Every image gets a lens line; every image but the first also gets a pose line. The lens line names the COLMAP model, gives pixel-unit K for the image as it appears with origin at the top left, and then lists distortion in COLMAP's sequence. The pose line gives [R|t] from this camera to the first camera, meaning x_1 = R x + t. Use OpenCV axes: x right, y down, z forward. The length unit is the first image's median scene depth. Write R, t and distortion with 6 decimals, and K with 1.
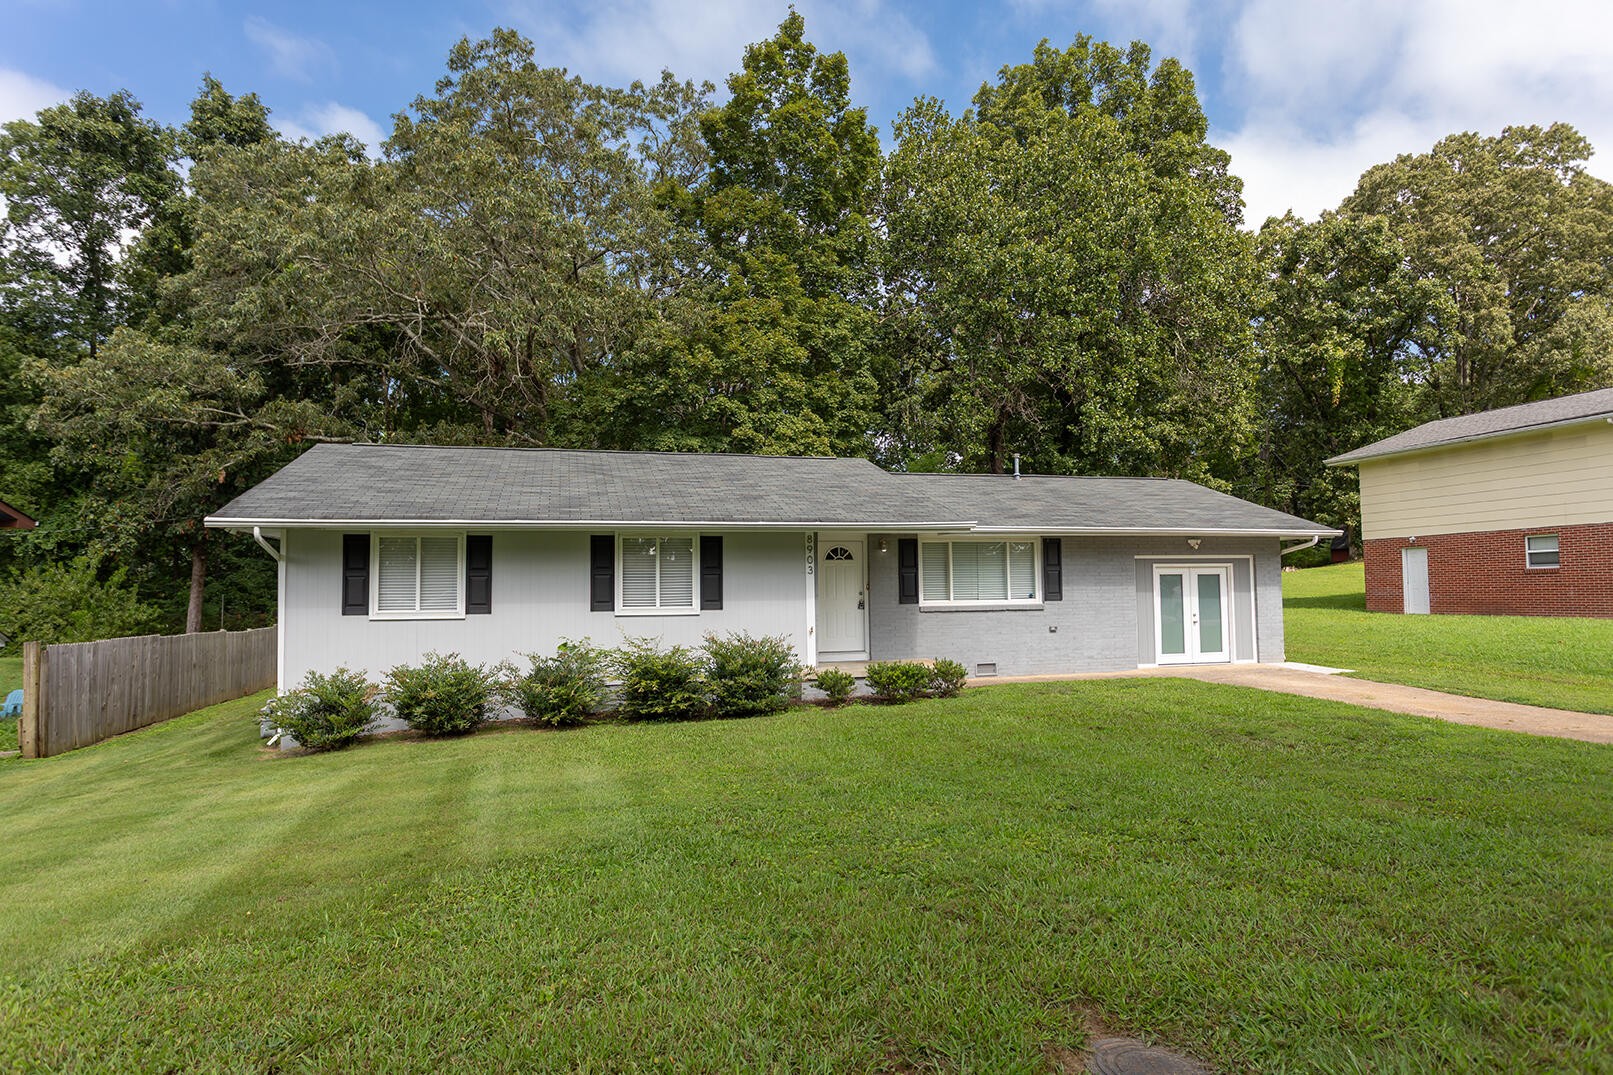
lens RADIAL K [[781.3, 0, 782.6], [0, 781.3, 532.7], [0, 0, 1]] dist [-0.000844, 0.000478]
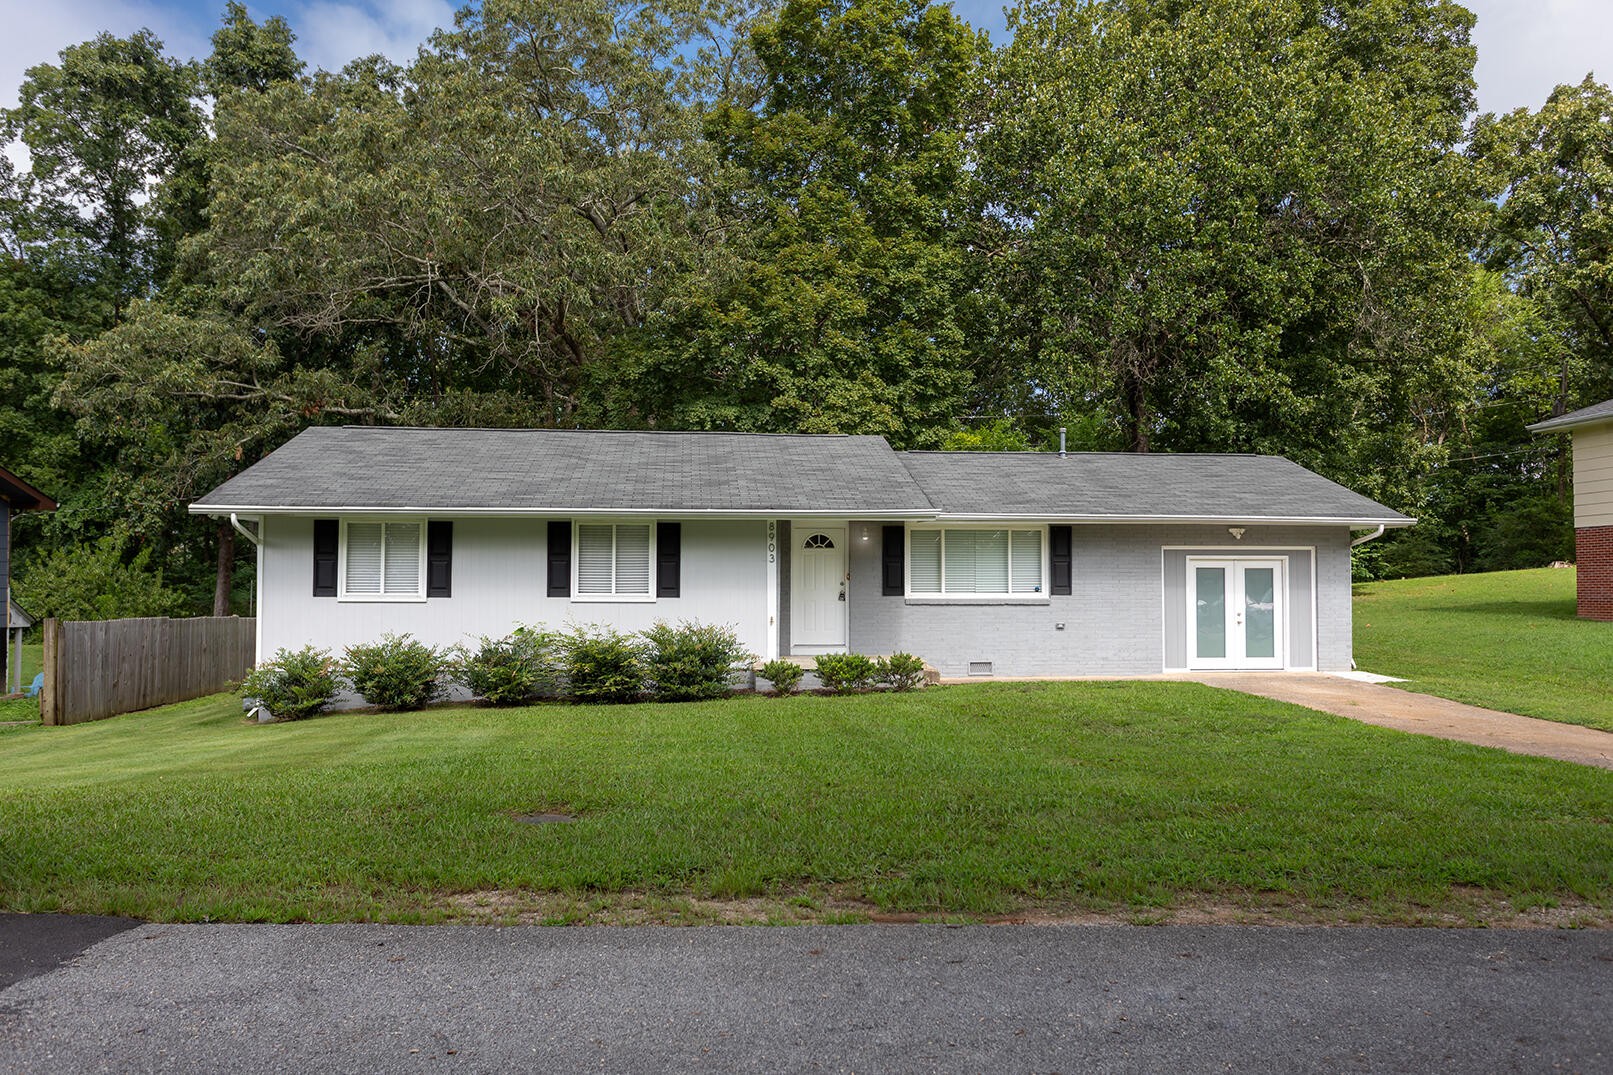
lens RADIAL K [[1015.7, 0, 806.5], [0, 1015.7, 522.8], [0, 0, 1]] dist [0.010786, -0.002279]
pose [[0.990624, 0.005301, -0.136513, 0.139045], [-0.003644, 0.999917, 0.012388, -0.006545], [0.136567, -0.011775, 0.990561, -0.132606]]
